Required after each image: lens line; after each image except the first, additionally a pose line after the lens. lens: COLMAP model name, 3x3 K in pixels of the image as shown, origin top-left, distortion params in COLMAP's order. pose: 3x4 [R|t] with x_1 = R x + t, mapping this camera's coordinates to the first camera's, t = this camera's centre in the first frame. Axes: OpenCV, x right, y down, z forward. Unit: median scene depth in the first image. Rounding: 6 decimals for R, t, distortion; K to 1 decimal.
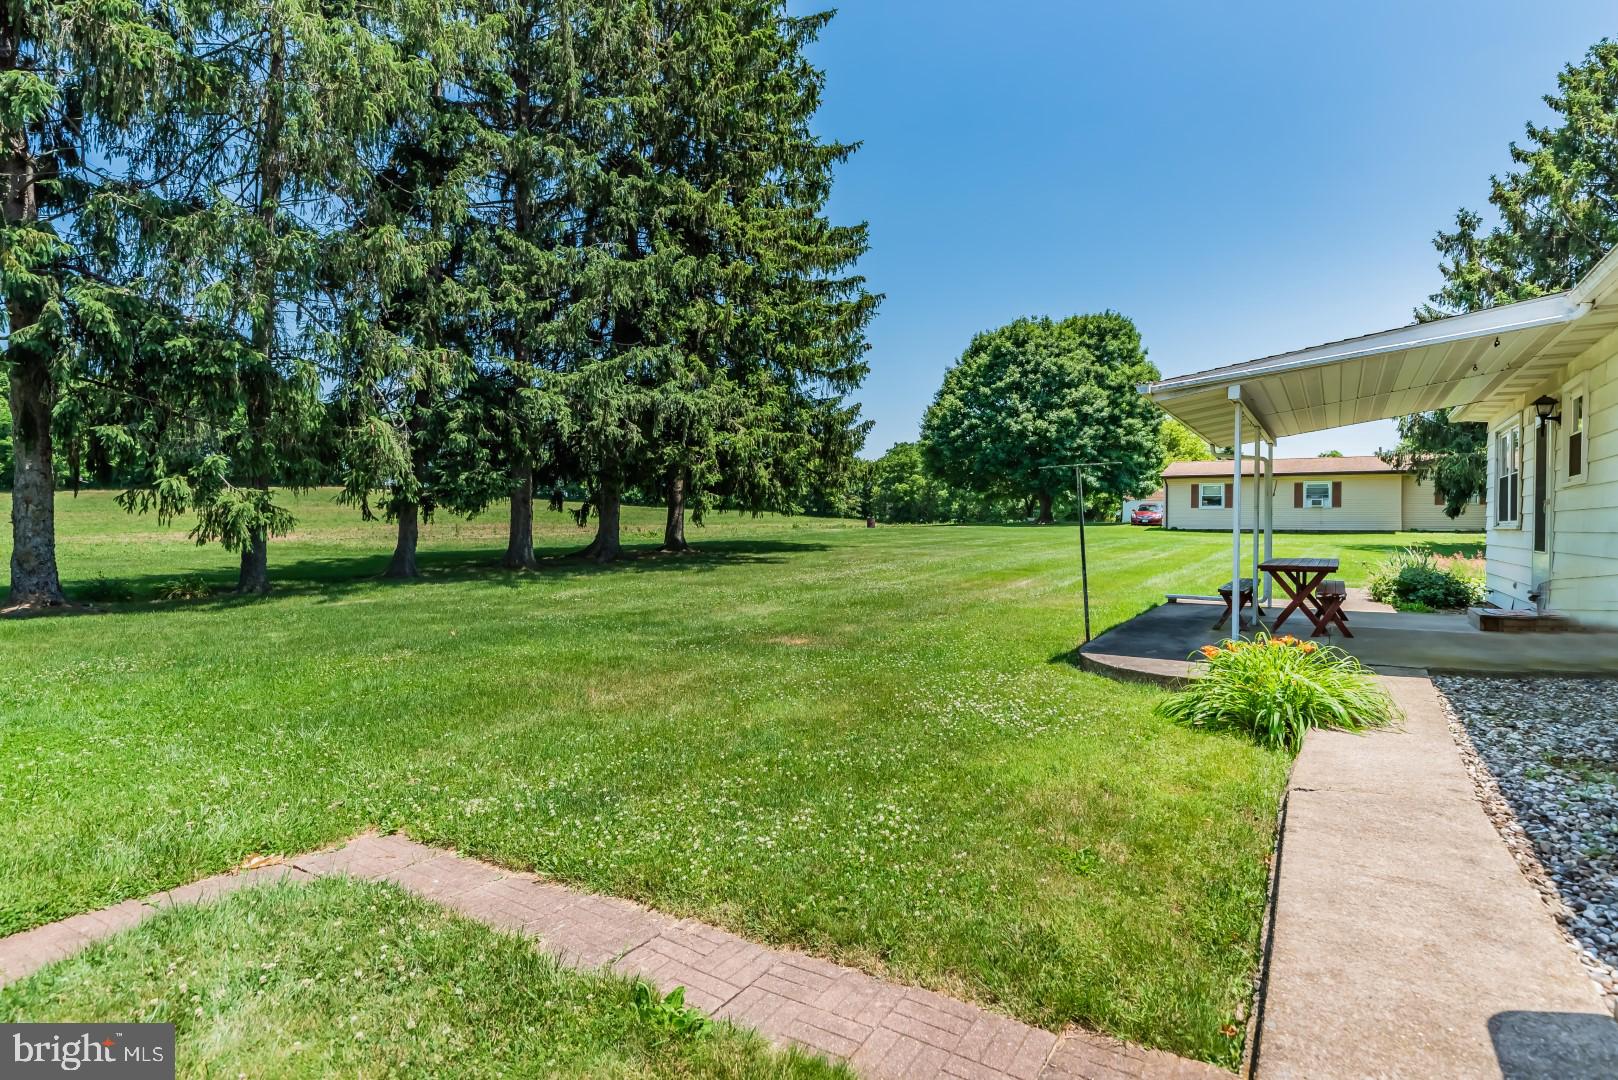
lens RADIAL K [[789.5, 0, 816.5], [0, 789.5, 535.1], [0, 0, 1]] dist [0.000280, 0.000394]
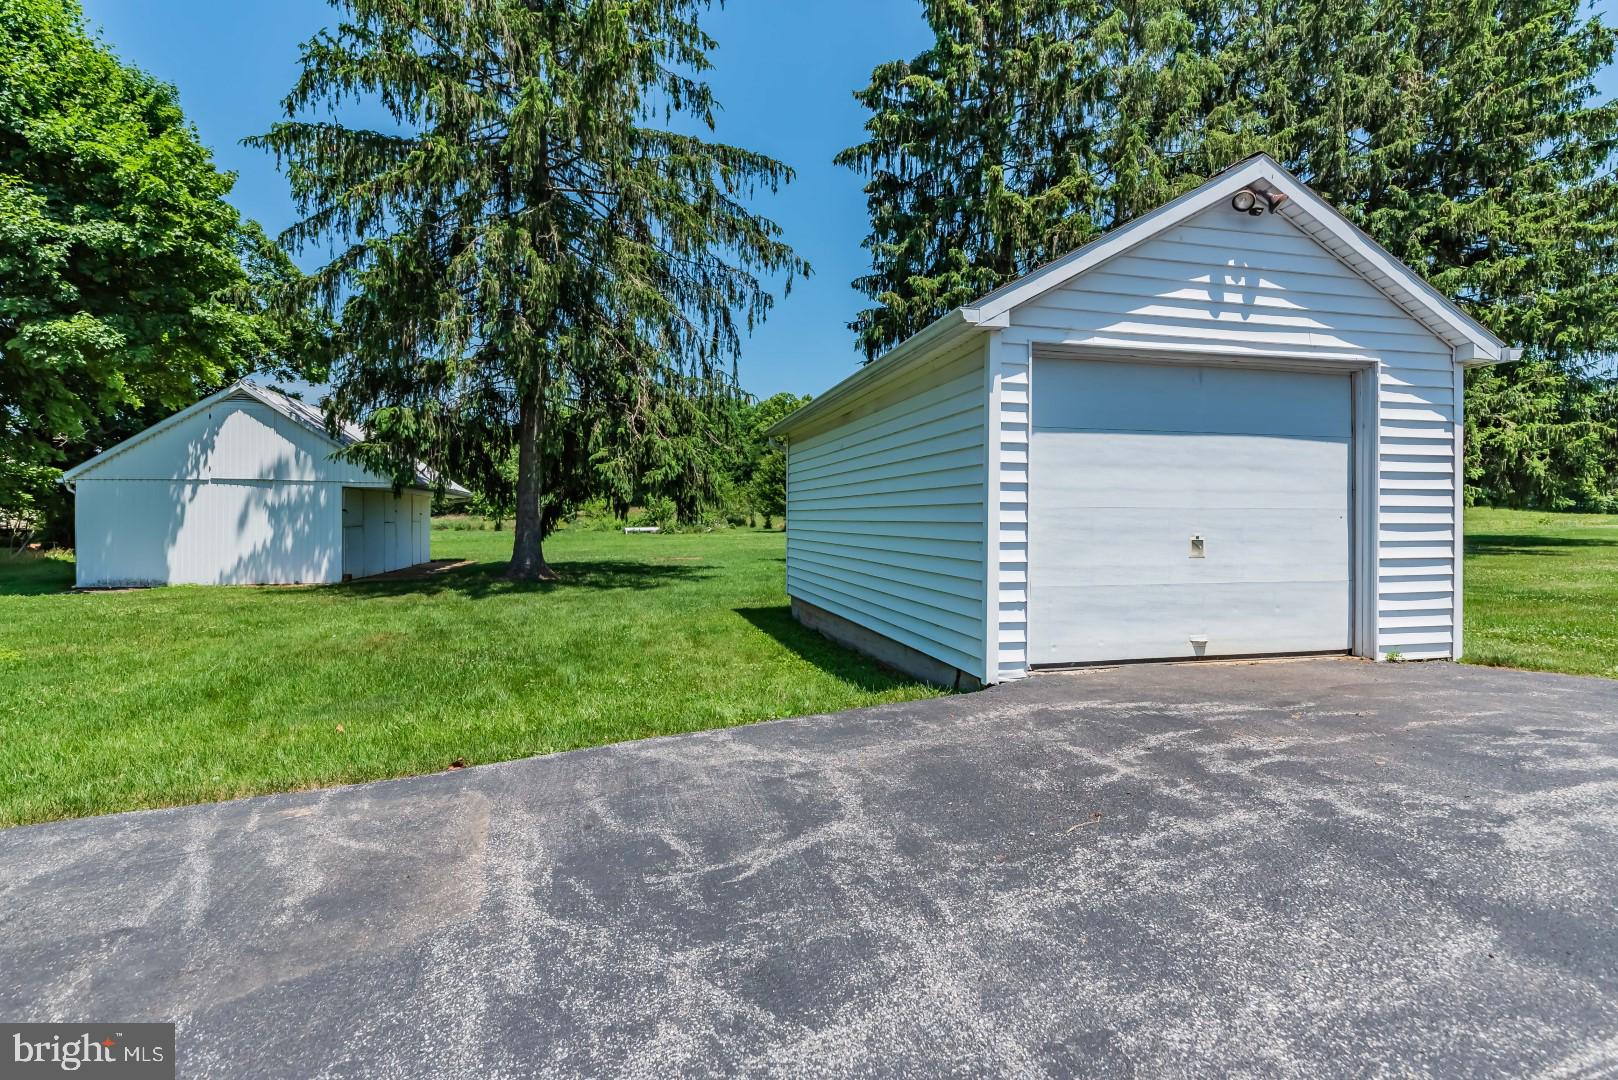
lens RADIAL K [[789.5, 0, 810.6], [0, 789.5, 534.9], [0, 0, 1]] dist [0.000280, 0.000394]
pose [[0.732274, 0.011621, -0.680911, -0.059754], [-0.010332, 0.999929, 0.005954, 0.013711], [0.680931, 0.002676, 0.732342, -0.367685]]
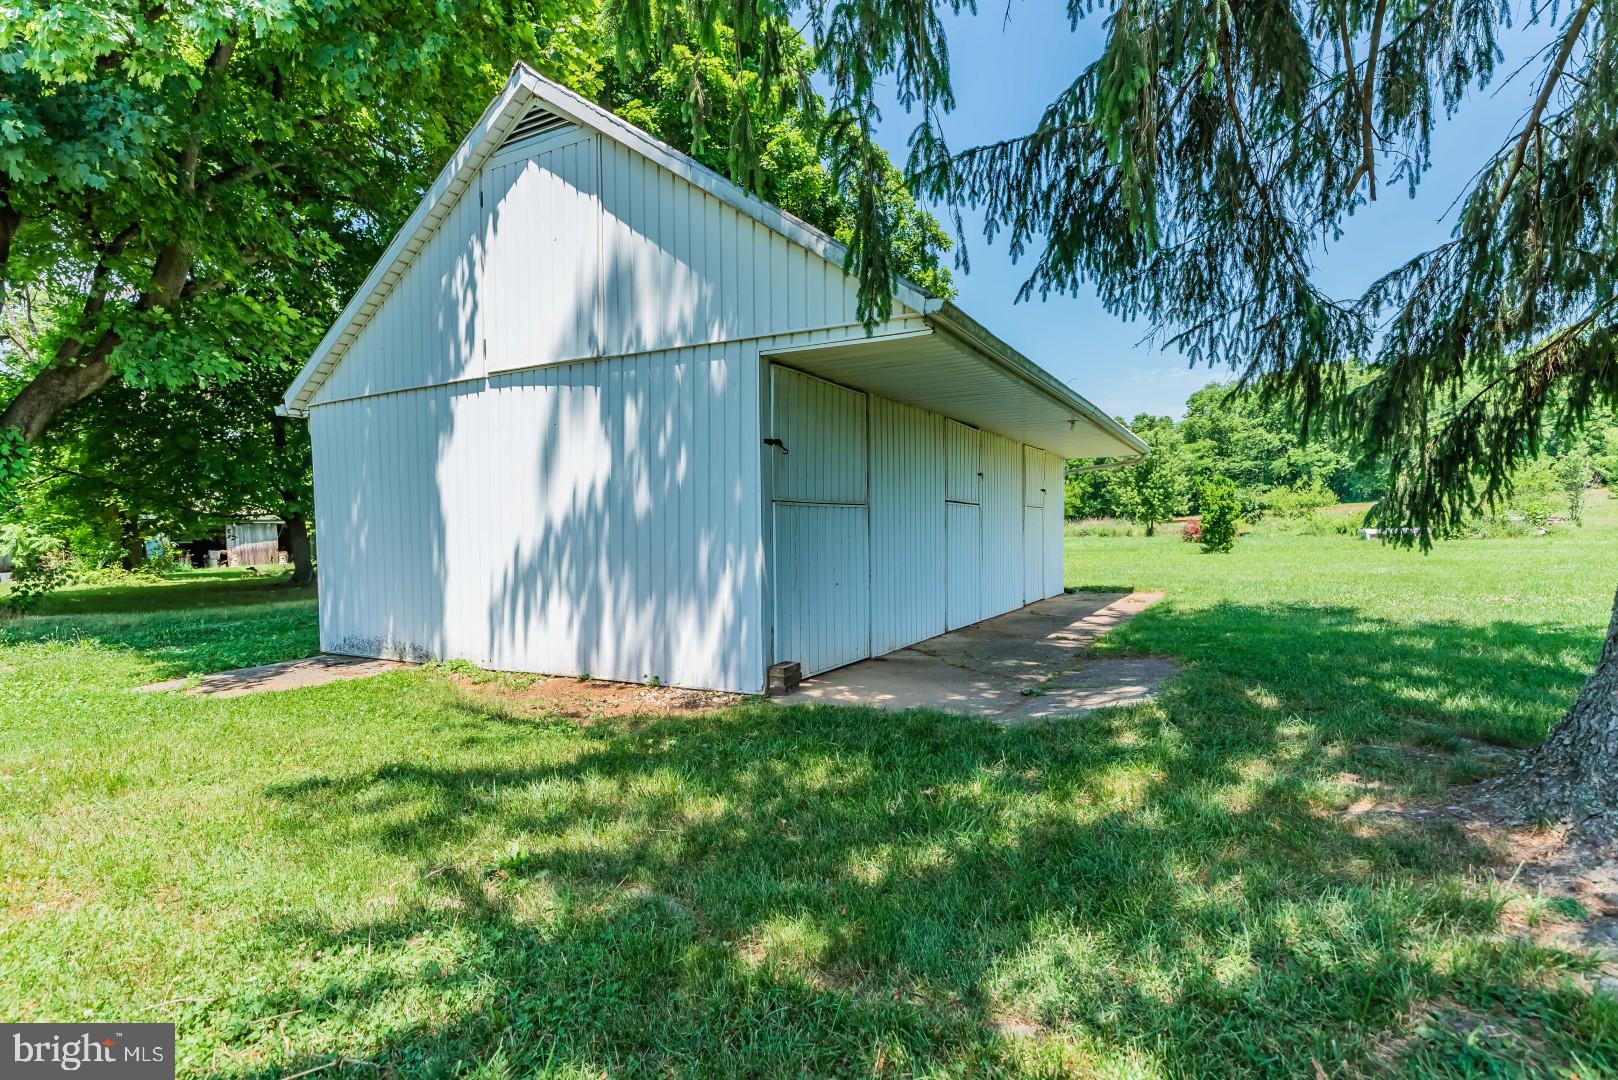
lens RADIAL K [[789.5, 0, 807.5], [0, 789.5, 537.3], [0, 0, 1]] dist [0.000280, 0.000394]
pose [[0.048749, 0.003627, -0.998804, -0.786280], [-0.002292, 0.999991, 0.003520, 0.027875], [0.998808, 0.002117, 0.048757, -0.077196]]
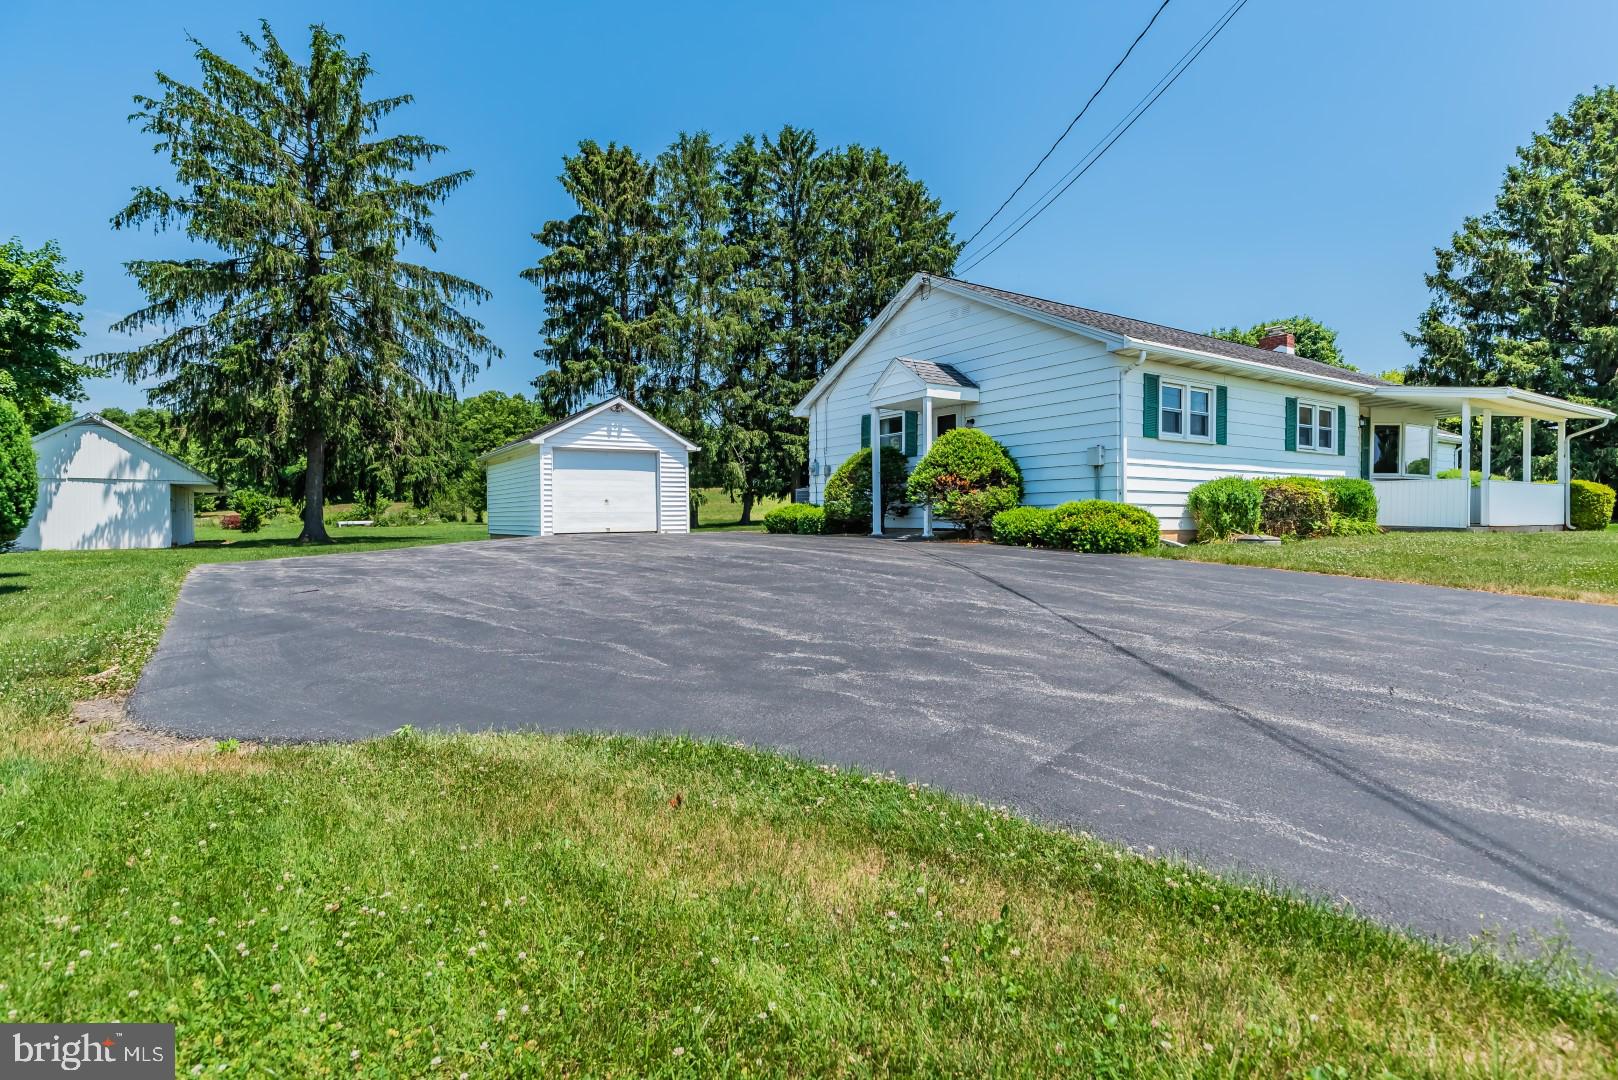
lens RADIAL K [[789.5, 0, 809.8], [0, 789.5, 537.1], [0, 0, 1]] dist [0.000280, 0.000394]
pose [[0.918286, -0.001215, -0.395917, 0.483923], [0.005537, 0.999937, 0.009774, 0.054697], [0.395880, -0.011167, 0.918234, -0.890105]]
